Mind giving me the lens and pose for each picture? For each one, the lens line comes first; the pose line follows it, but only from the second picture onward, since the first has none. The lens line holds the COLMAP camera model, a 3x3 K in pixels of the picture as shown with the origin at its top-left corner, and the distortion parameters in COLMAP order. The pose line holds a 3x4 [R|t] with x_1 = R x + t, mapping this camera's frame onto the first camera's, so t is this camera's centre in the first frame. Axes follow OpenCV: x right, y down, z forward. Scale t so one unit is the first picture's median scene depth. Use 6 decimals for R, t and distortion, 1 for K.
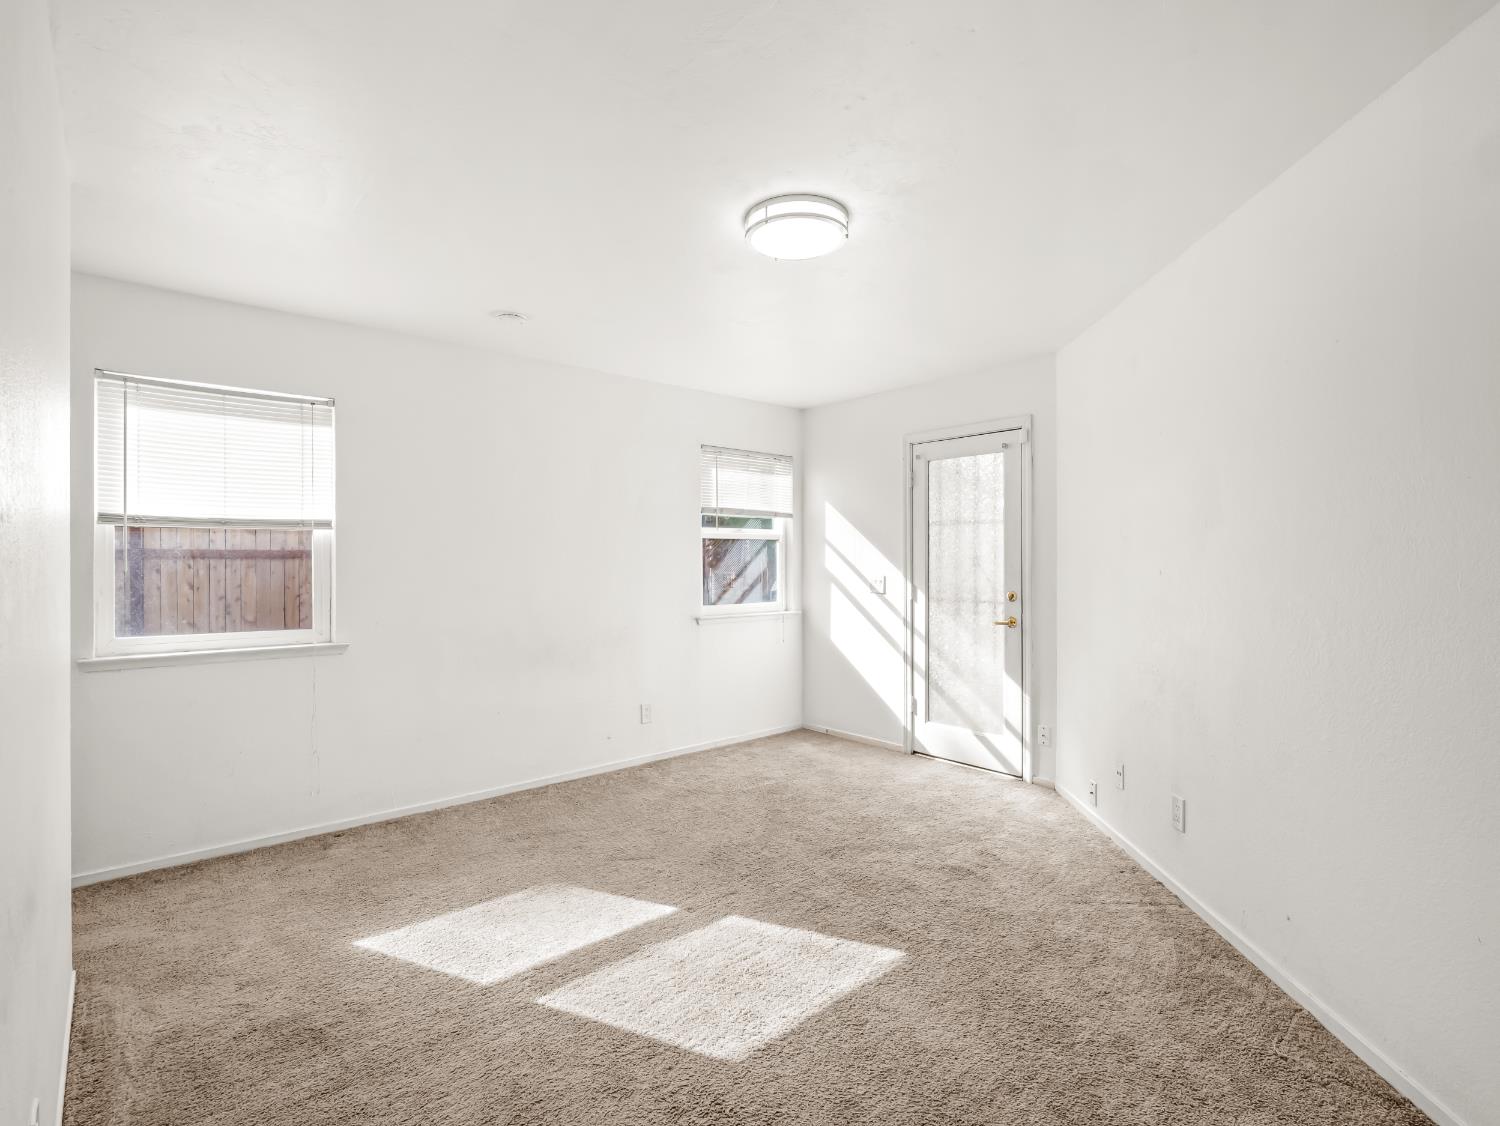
lens RADIAL K [[733.8, 0, 745.3], [0, 733.8, 557.9], [0, 0, 1]] dist [-0.011413, 0.000102]
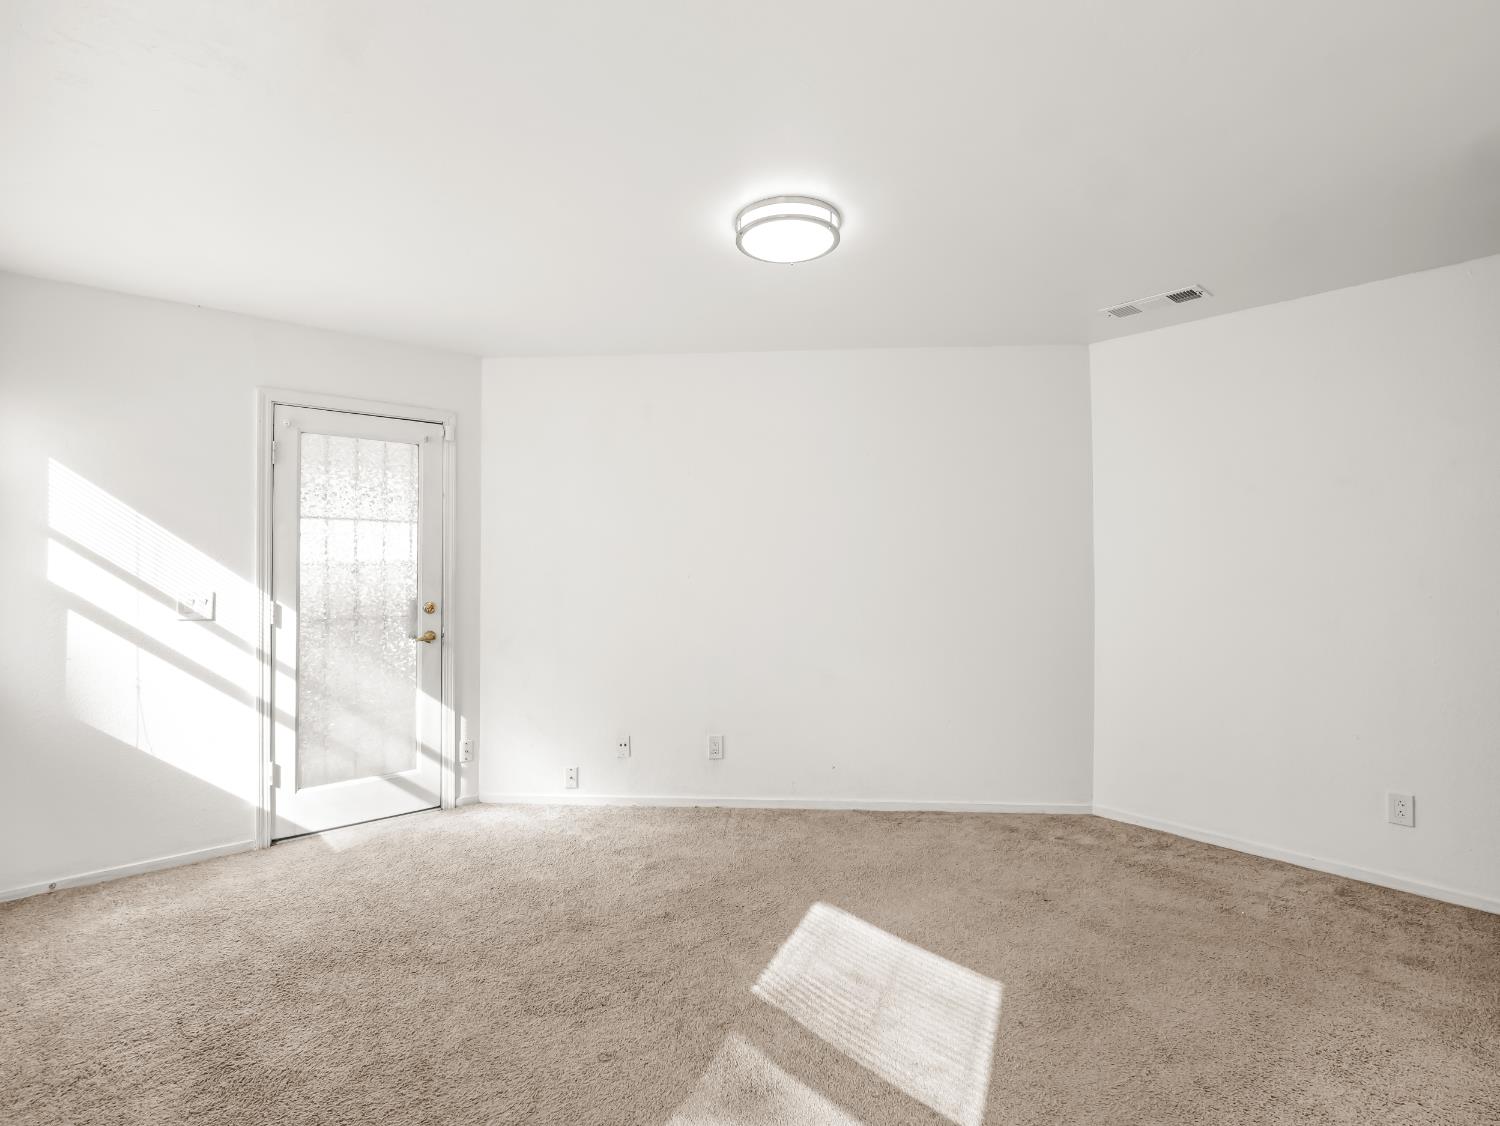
lens RADIAL K [[733.8, 0, 745.3], [0, 733.8, 557.9], [0, 0, 1]] dist [-0.011413, 0.000102]
pose [[-0.012020, 0.013328, 0.999839, -0.511746], [-0.001719, 0.999909, -0.013350, 0.002585], [-0.999926, -0.001879, -0.011996, 0.600105]]
